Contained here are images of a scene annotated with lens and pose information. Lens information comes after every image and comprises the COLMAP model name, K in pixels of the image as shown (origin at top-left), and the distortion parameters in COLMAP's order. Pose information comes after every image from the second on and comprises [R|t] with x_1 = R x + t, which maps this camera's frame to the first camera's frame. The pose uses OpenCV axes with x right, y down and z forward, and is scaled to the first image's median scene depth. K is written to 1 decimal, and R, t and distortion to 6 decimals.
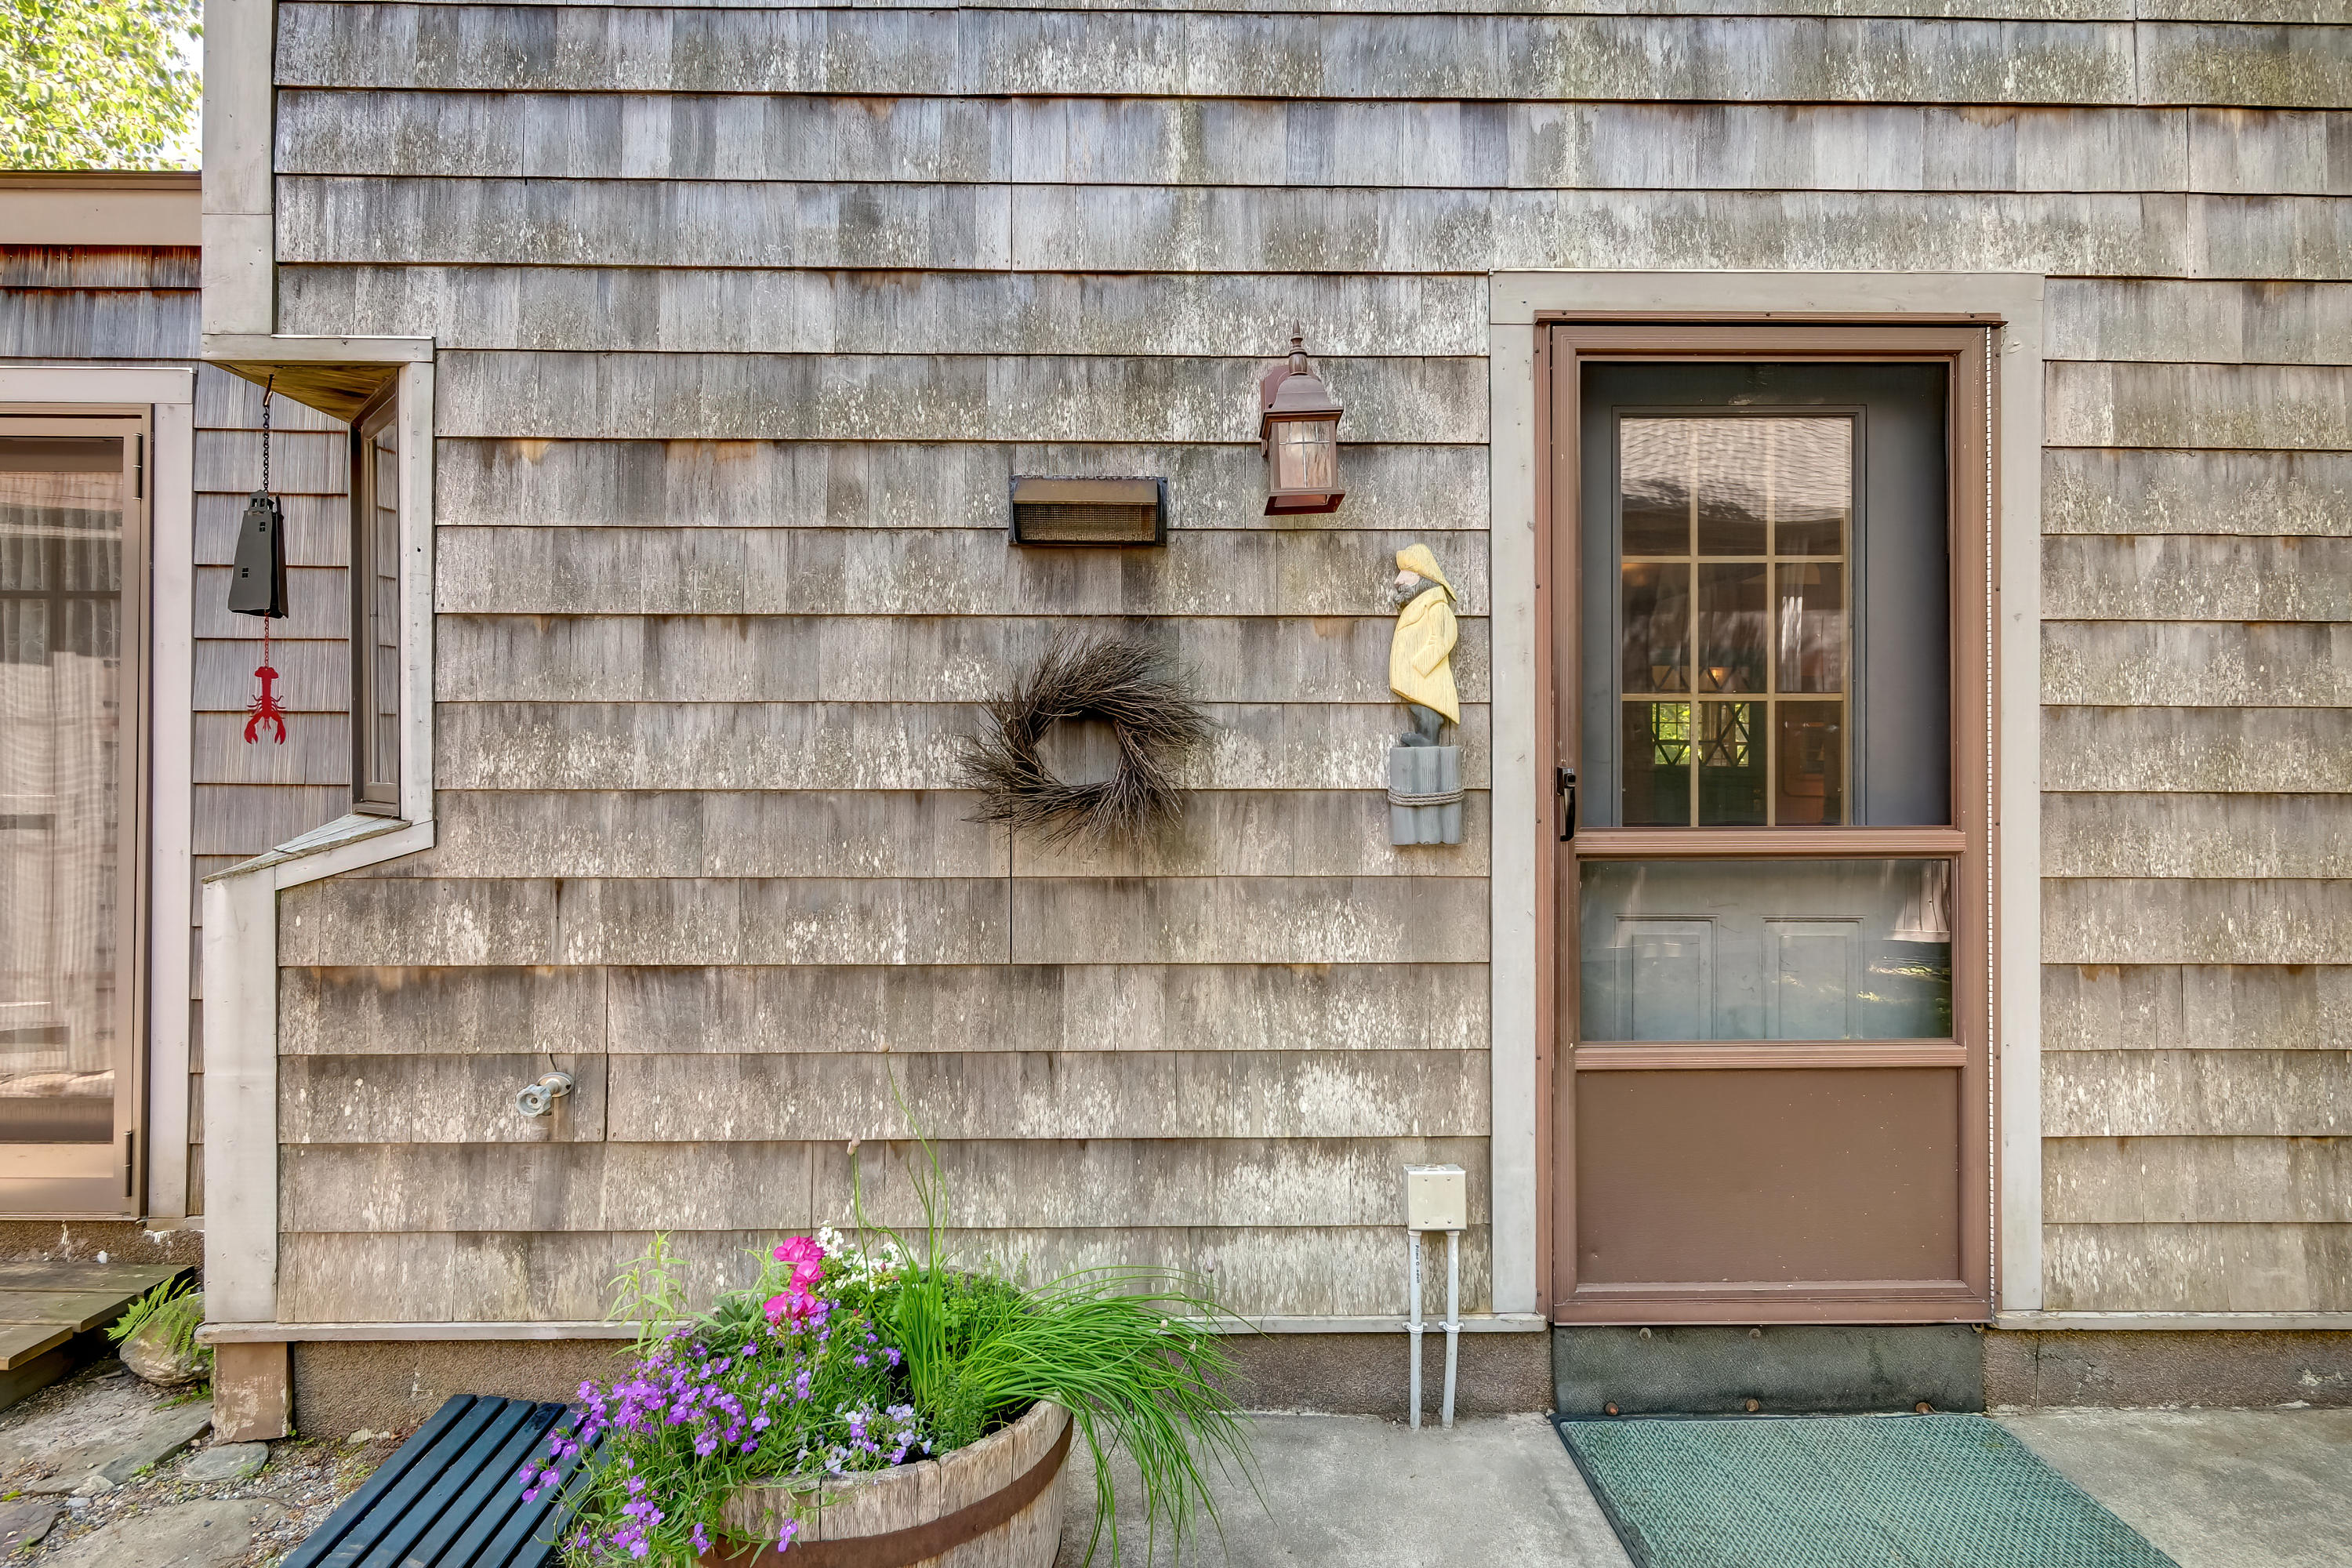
lens RADIAL K [[1129.7, 0, 1119.9], [0, 1129.7, 779.0], [0, 0, 1]] dist [0.003451, -0.000335]
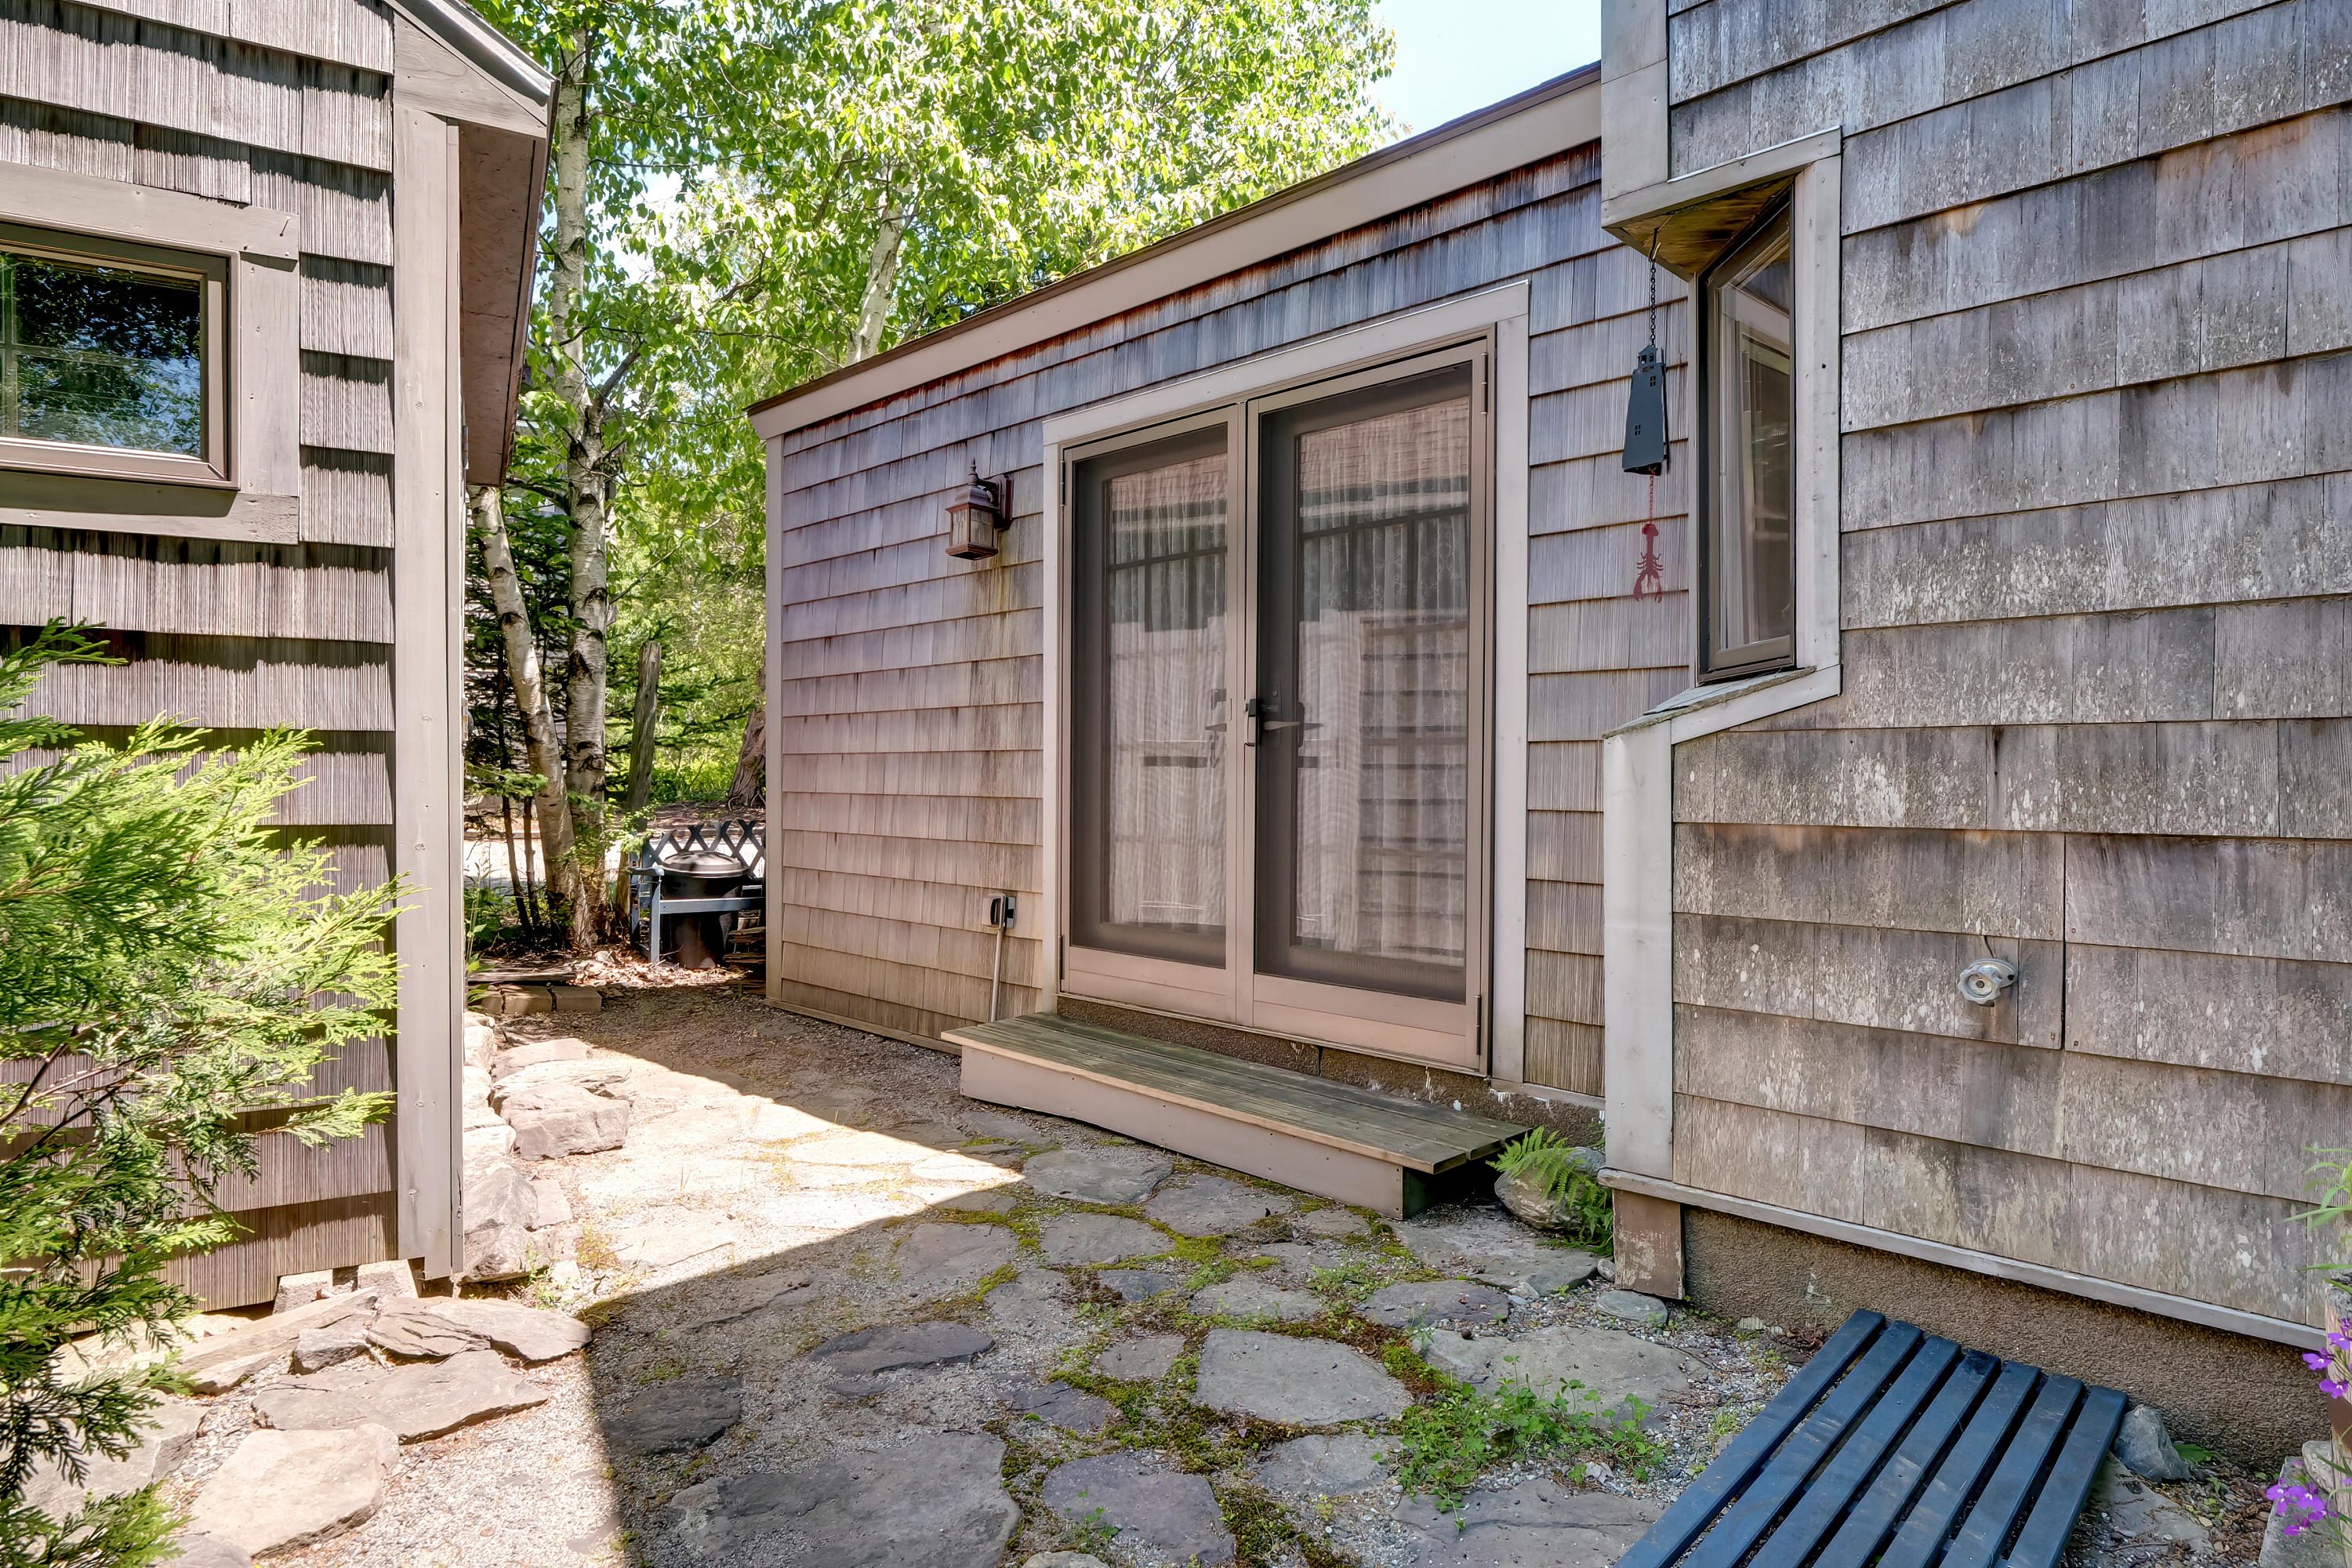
lens RADIAL K [[1267.3, 0, 1213.0], [0, 1267.3, 785.4], [0, 0, 1]] dist [-0.004600, -0.000682]
pose [[0.722889, 0.004972, -0.690946, -0.270293], [0.000066, 0.999974, 0.007265, 0.124706], [0.690964, -0.005297, 0.722870, -0.070210]]
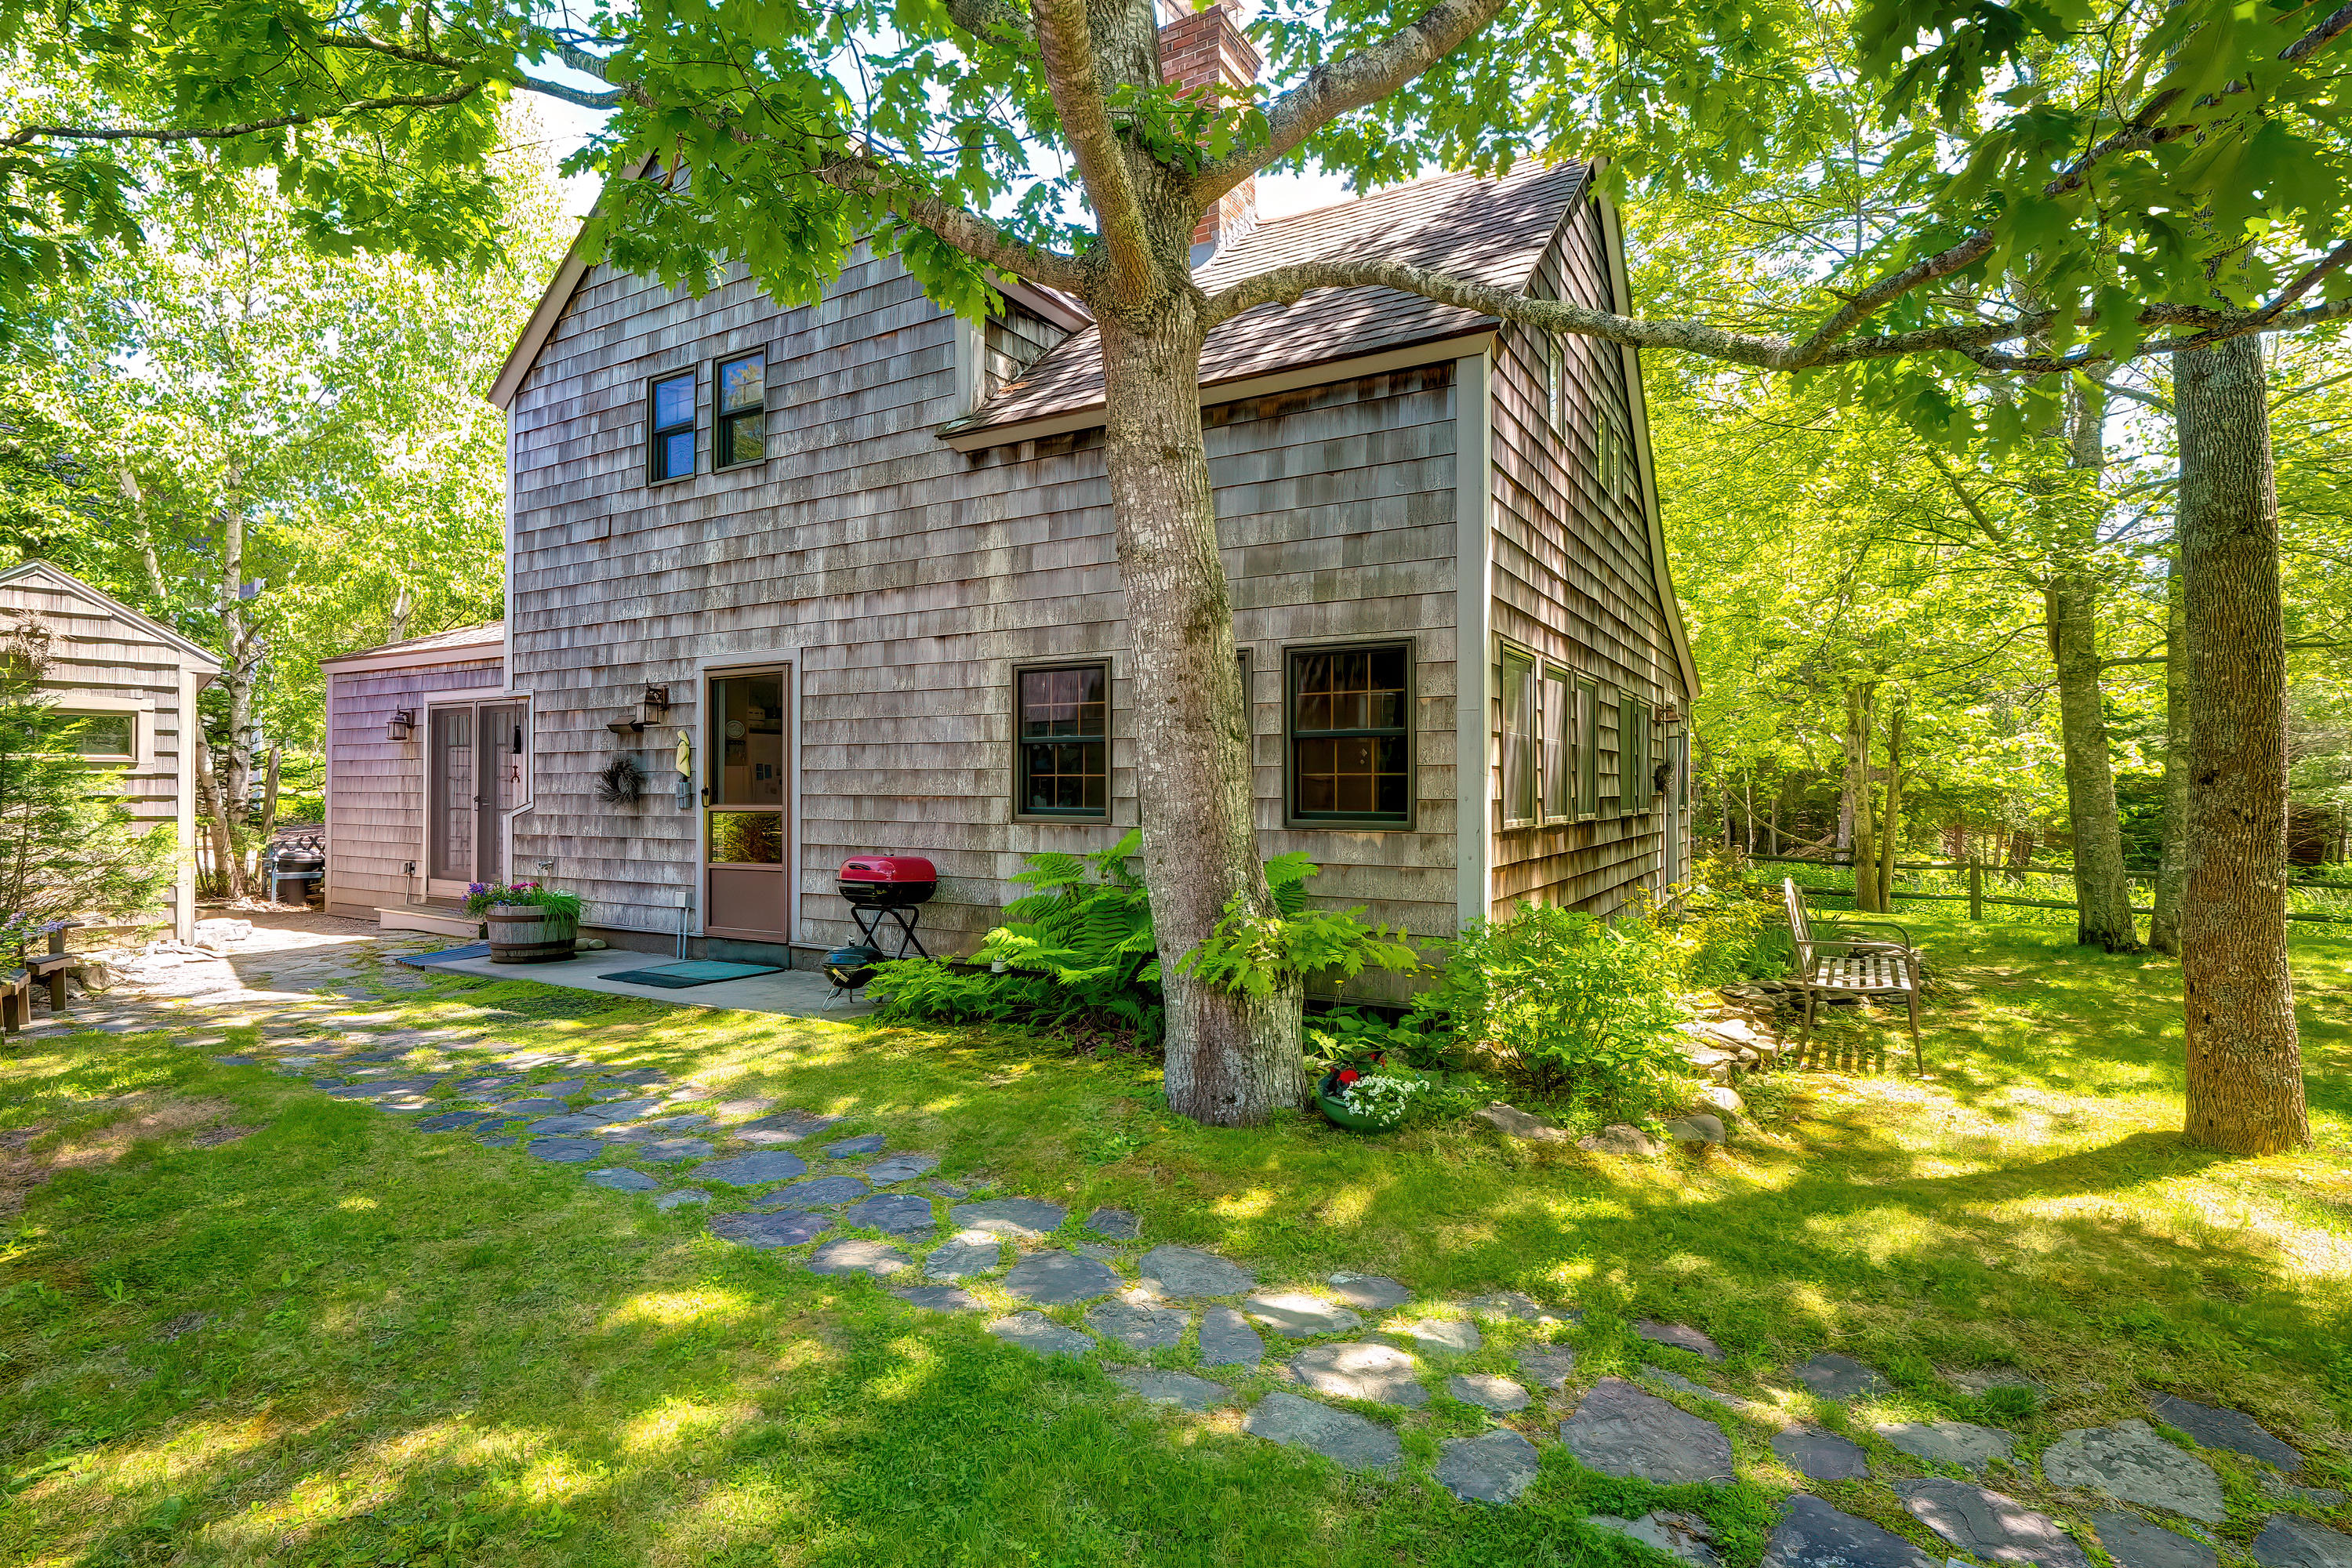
lens RADIAL K [[1110.6, 0, 1176.0], [0, 1110.6, 784.0], [0, 0, 1]] dist [0.000301, -0.000367]
pose [[0.862673, -0.003917, -0.505747, 3.645496], [0.001174, 0.999983, -0.005741, -0.001921], [0.505761, 0.004359, 0.862663, -1.418190]]
